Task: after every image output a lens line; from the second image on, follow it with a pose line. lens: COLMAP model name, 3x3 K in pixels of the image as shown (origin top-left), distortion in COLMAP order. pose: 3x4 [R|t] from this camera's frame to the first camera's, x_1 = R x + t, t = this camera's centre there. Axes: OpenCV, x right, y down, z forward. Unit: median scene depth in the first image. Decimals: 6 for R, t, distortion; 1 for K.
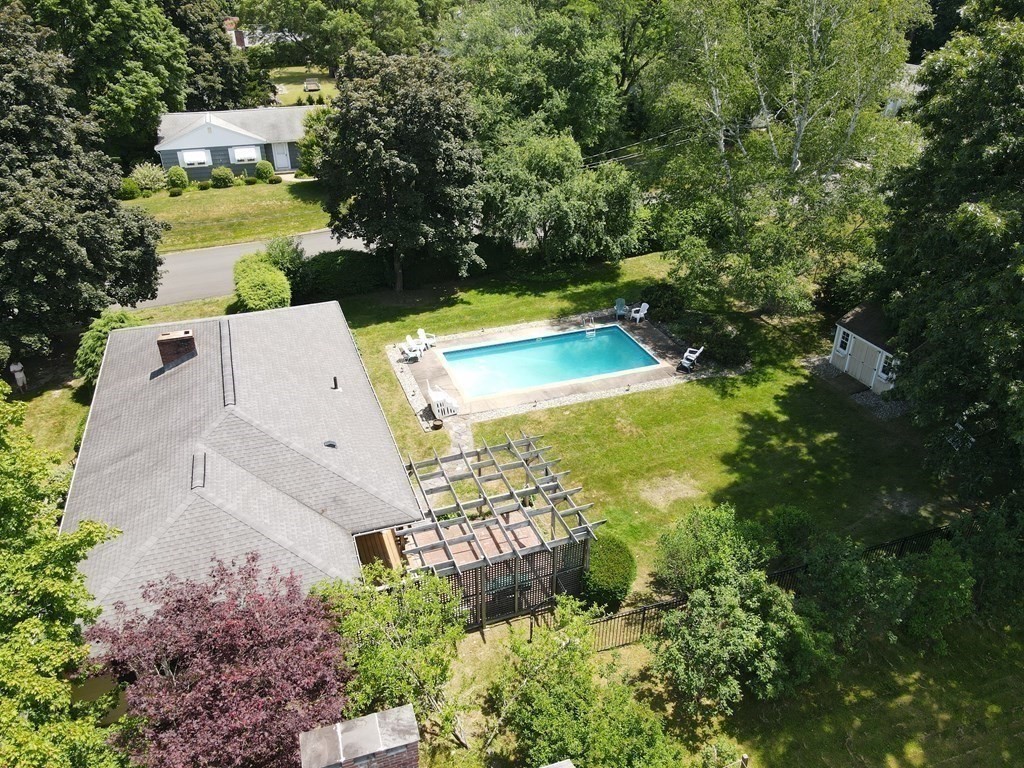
lens RADIAL K [[760.4, 0, 509.4], [0, 760.4, 376.4], [0, 0, 1]] dist [-0.002009, 0.044081]
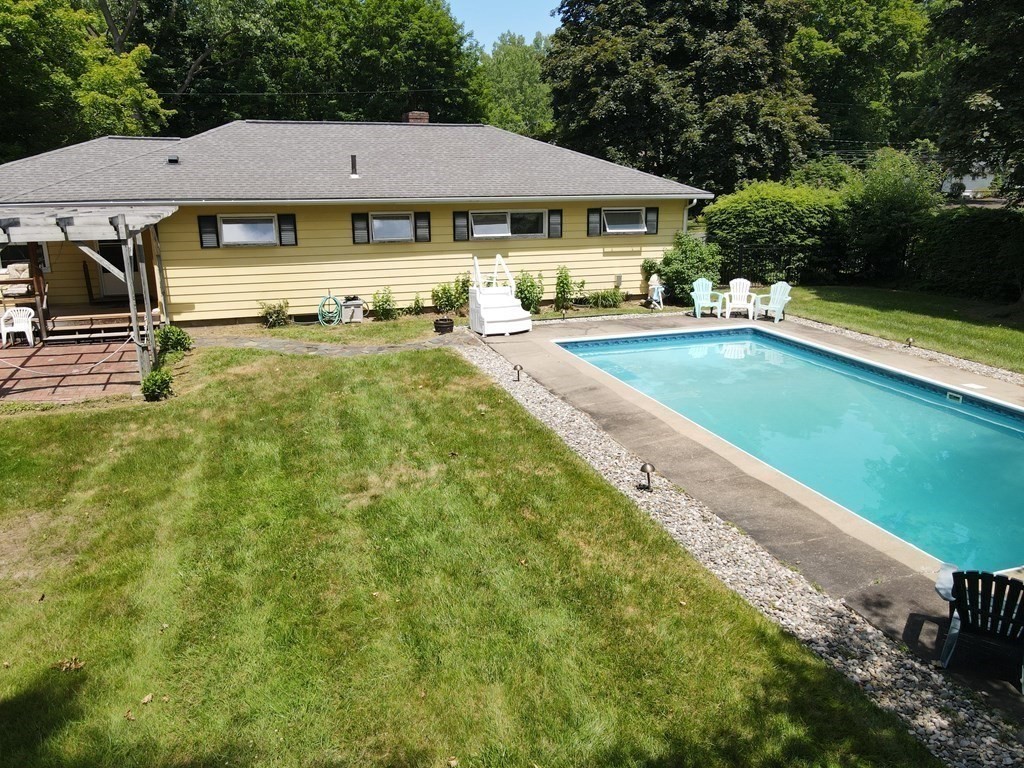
lens RADIAL K [[749.6, 0, 513.0], [0, 749.6, 381.4], [0, 0, 1]] dist [-0.001921, 0.042308]
pose [[-0.012480, 0.271974, -0.962224, 0.319365], [-0.479518, 0.842800, 0.244439, -0.041269], [0.877443, 0.464455, 0.119898, 0.780294]]
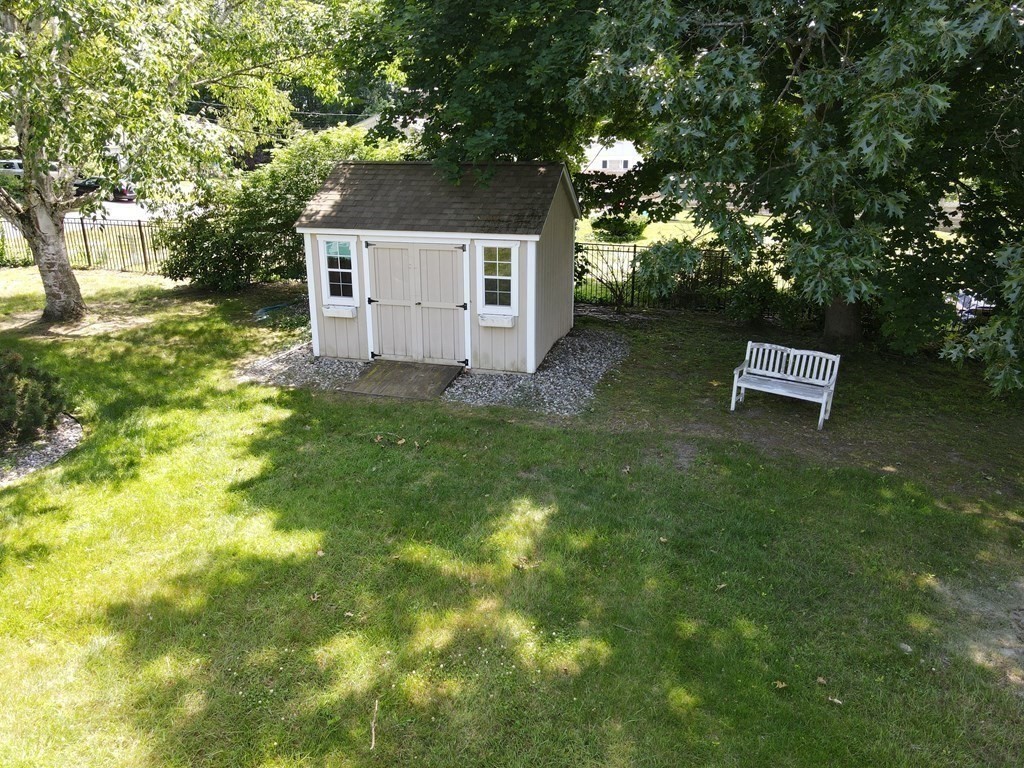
lens RADIAL K [[760.4, 0, 509.4], [0, 760.4, 376.4], [0, 0, 1]] dist [-0.002009, 0.044081]
pose [[0.596205, -0.234734, 0.767750, 0.184270], [0.386170, 0.922254, -0.017912, 0.027855], [-0.703856, 0.307162, 0.640499, 0.637252]]
